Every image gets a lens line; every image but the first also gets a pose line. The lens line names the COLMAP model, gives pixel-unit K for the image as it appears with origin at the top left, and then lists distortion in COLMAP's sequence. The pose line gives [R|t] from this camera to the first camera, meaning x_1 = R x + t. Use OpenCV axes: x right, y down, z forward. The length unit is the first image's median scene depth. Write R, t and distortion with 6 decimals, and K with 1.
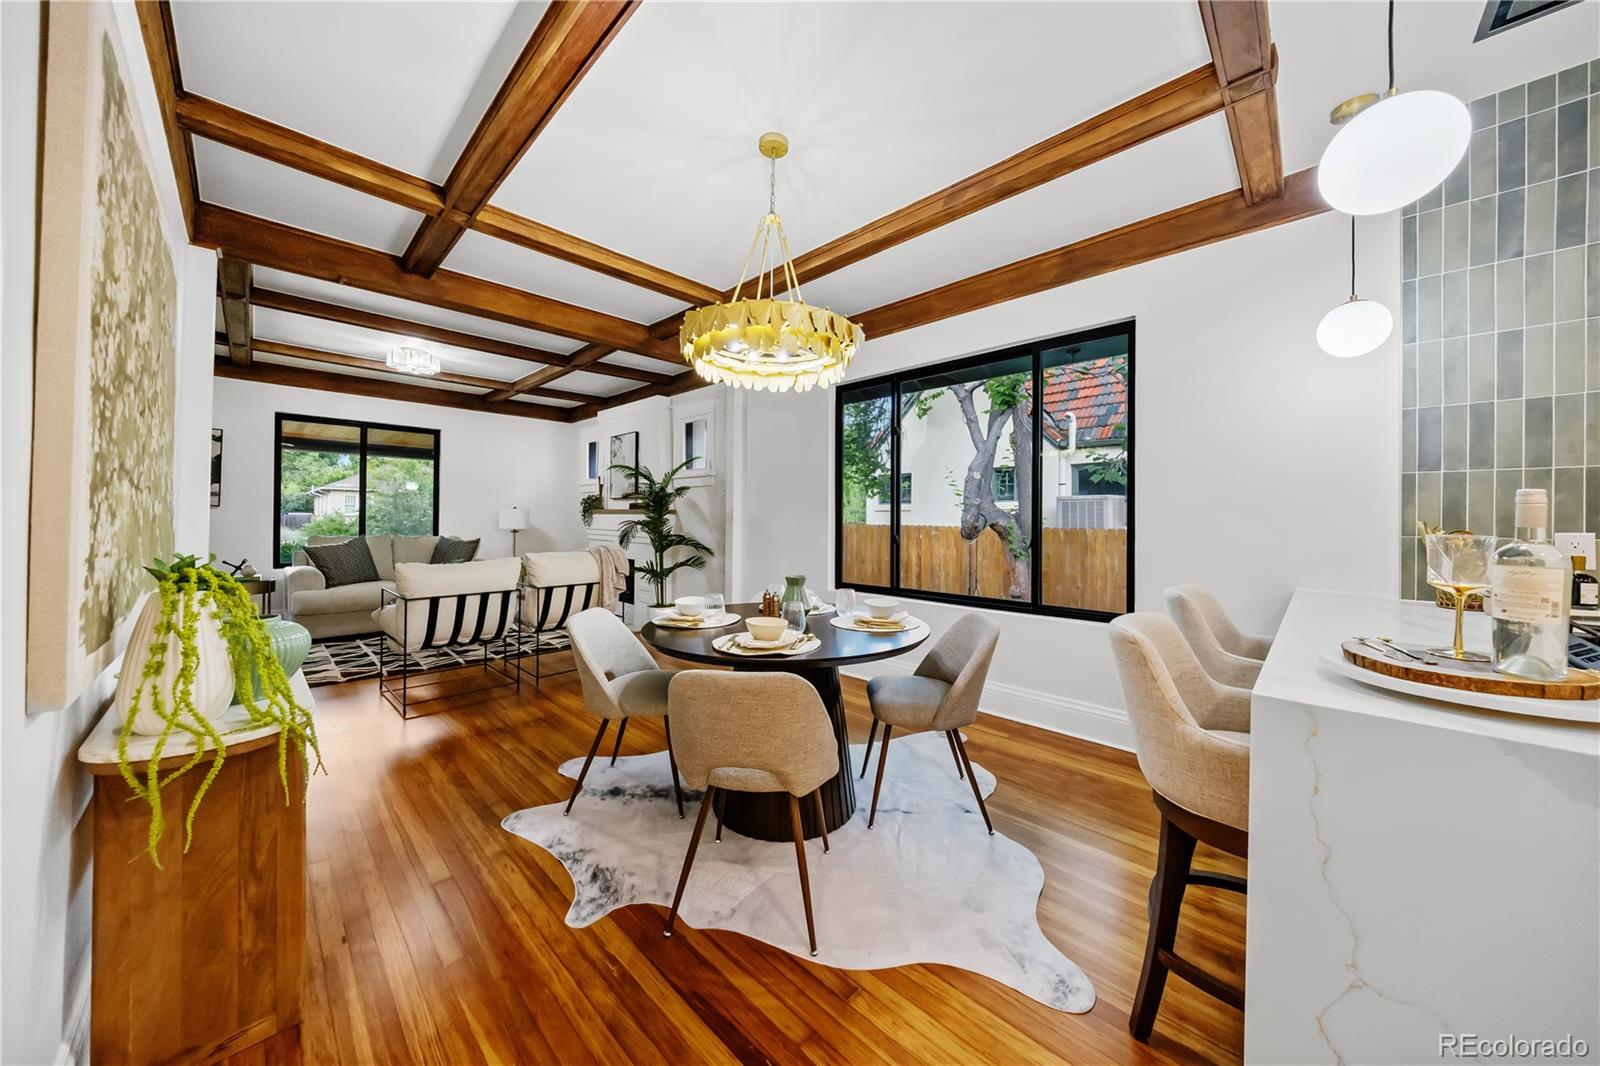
lens RADIAL K [[540.2, 0, 779.6], [0, 540.2, 519.7], [0, 0, 1]] dist [-0.005795, -0.000075]
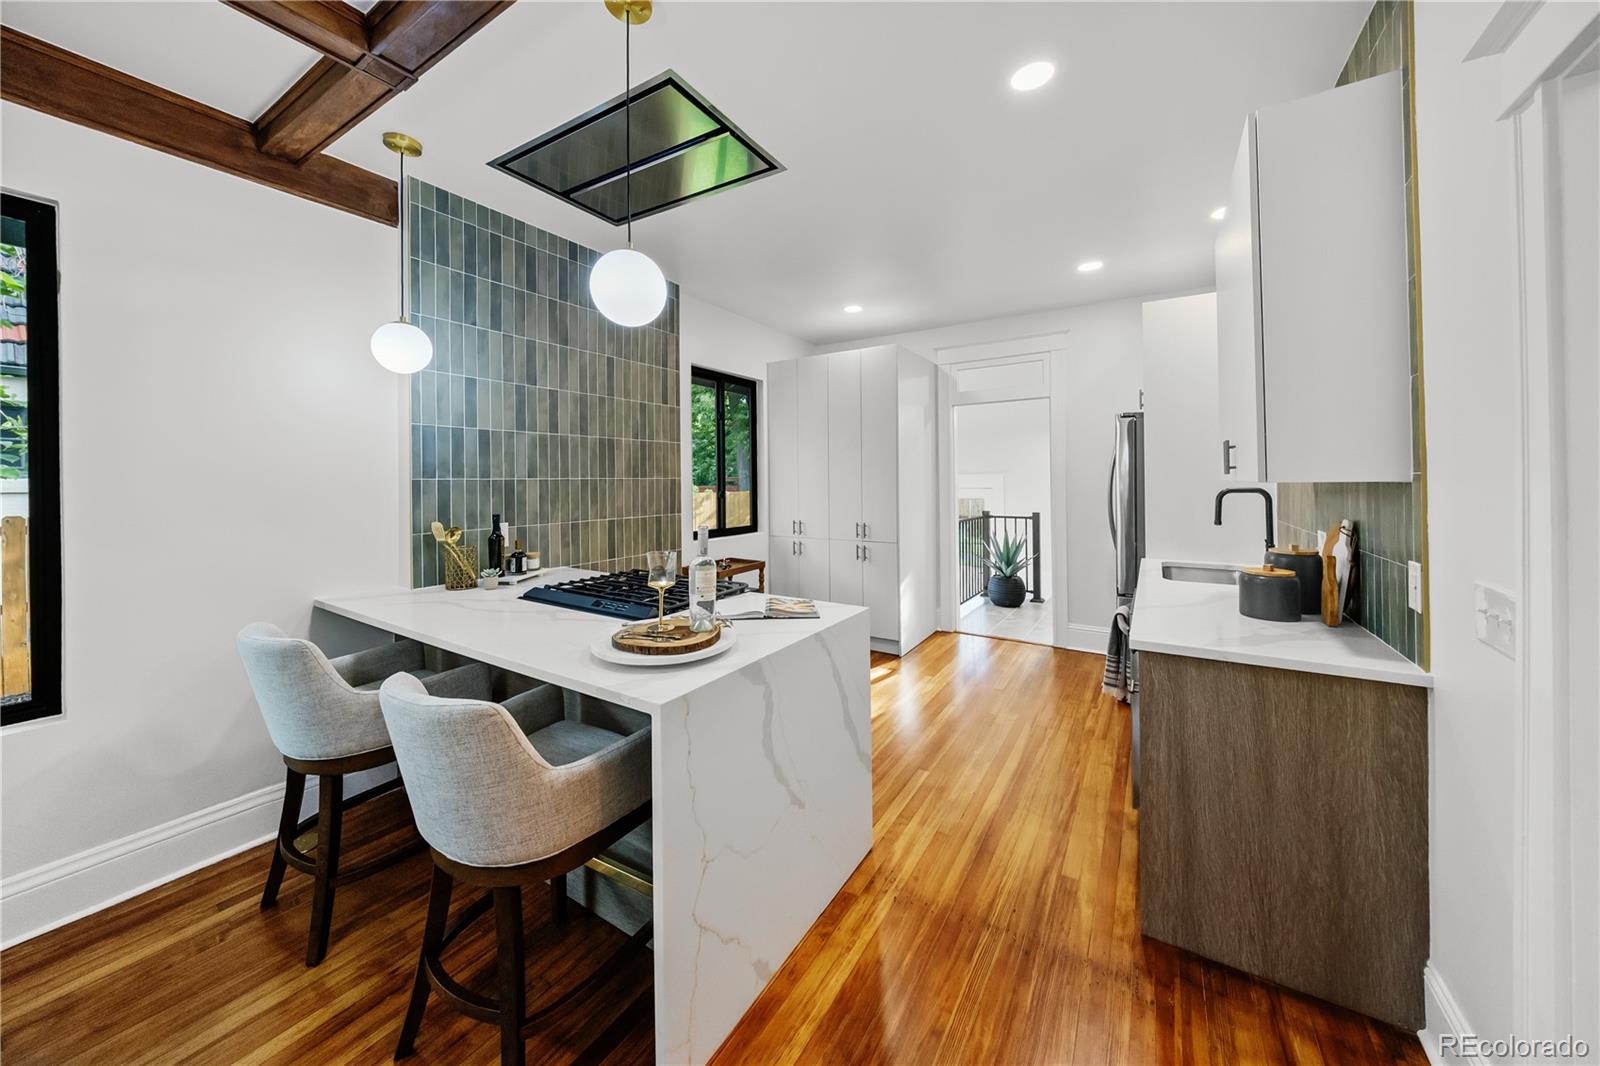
lens RADIAL K [[558.5, 0, 806.9], [0, 558.5, 474.9], [0, 0, 1]] dist [-0.000767, -0.000105]
pose [[-0.233178, -0.001003, 0.972434, -0.203462], [0.003043, 0.999994, 0.001761, -0.093239], [-0.972429, 0.003369, -0.233173, 0.444656]]
